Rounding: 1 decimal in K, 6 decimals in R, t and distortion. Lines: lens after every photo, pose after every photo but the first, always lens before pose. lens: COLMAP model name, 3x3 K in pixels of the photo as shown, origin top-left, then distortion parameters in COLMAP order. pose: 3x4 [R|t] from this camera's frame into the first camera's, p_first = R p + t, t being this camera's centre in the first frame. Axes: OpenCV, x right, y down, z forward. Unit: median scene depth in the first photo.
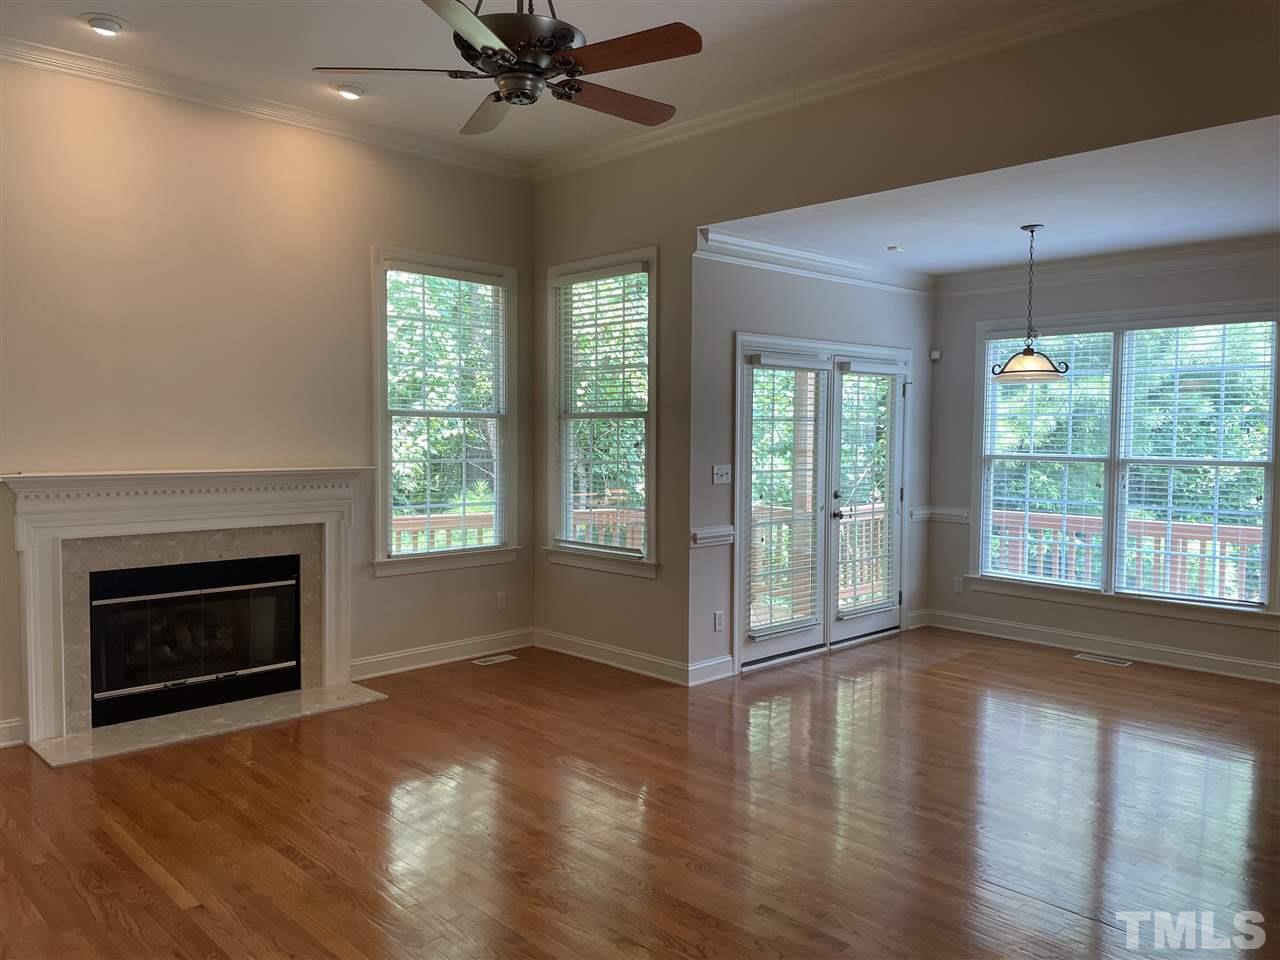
lens RADIAL K [[973.7, 0, 645.6], [0, 973.7, 472.4], [0, 0, 1]] dist [0.068362, -0.089294]
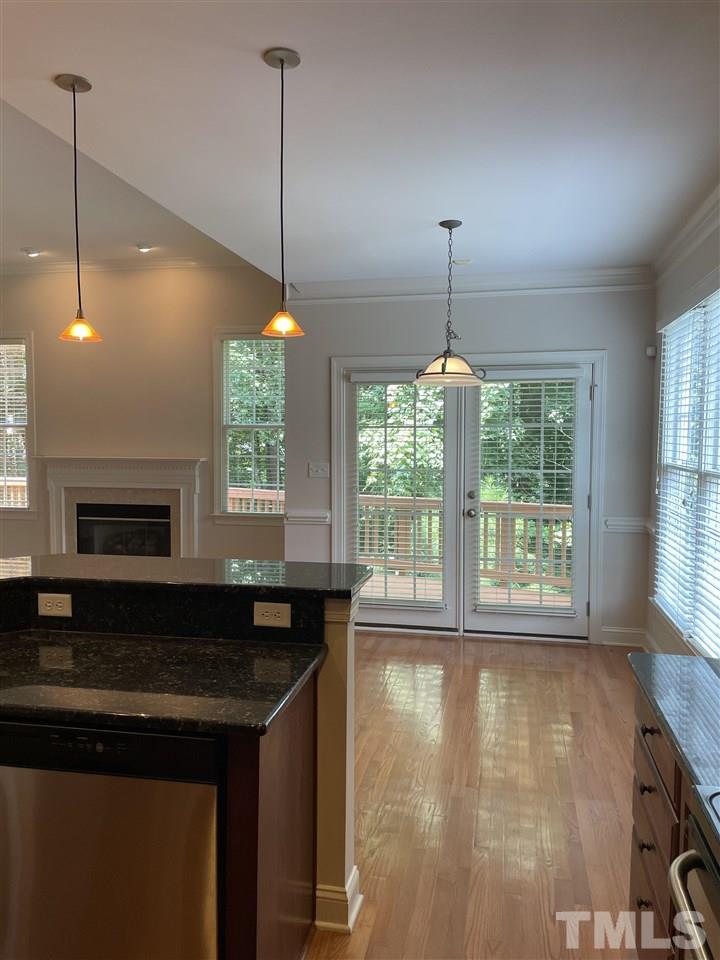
lens RADIAL K [[730.3, 0, 357.6], [0, 730.3, 479.8], [0, 0, 1]] dist [0.068362, -0.089294]
pose [[0.560828, 0.045495, -0.826682, 0.879819], [-0.035201, 0.998896, 0.031092, -0.016441], [0.827184, 0.011663, 0.561810, 0.485177]]
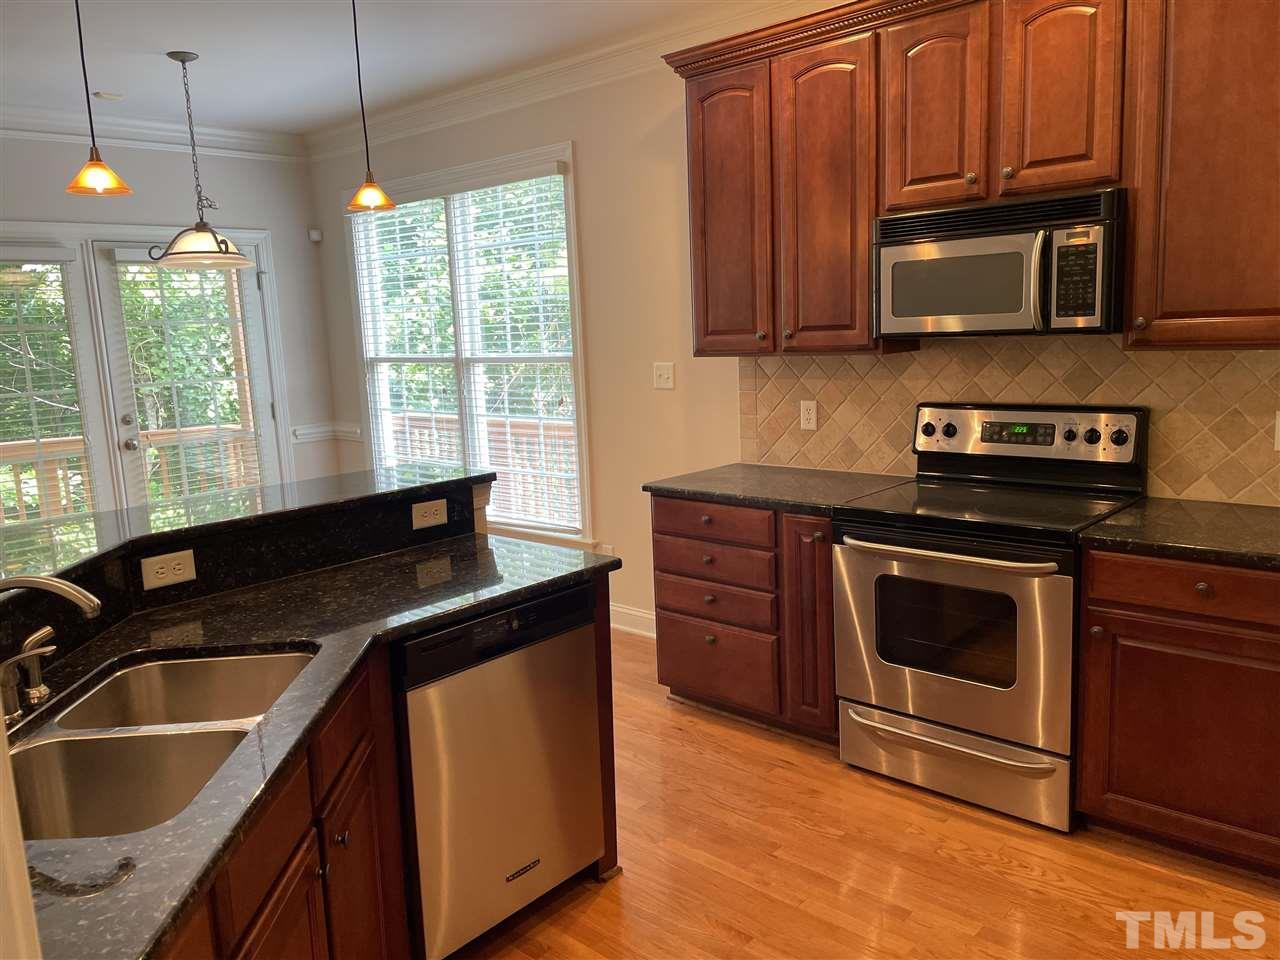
lens RADIAL K [[973.7, 0, 640.2], [0, 973.7, 481.3], [0, 0, 1]] dist [0.068362, -0.089294]
pose [[0.996971, -0.060831, 0.048460, 0.631520], [0.054659, 0.991287, 0.119842, -0.001127], [-0.055328, -0.116830, 0.991610, 0.191674]]
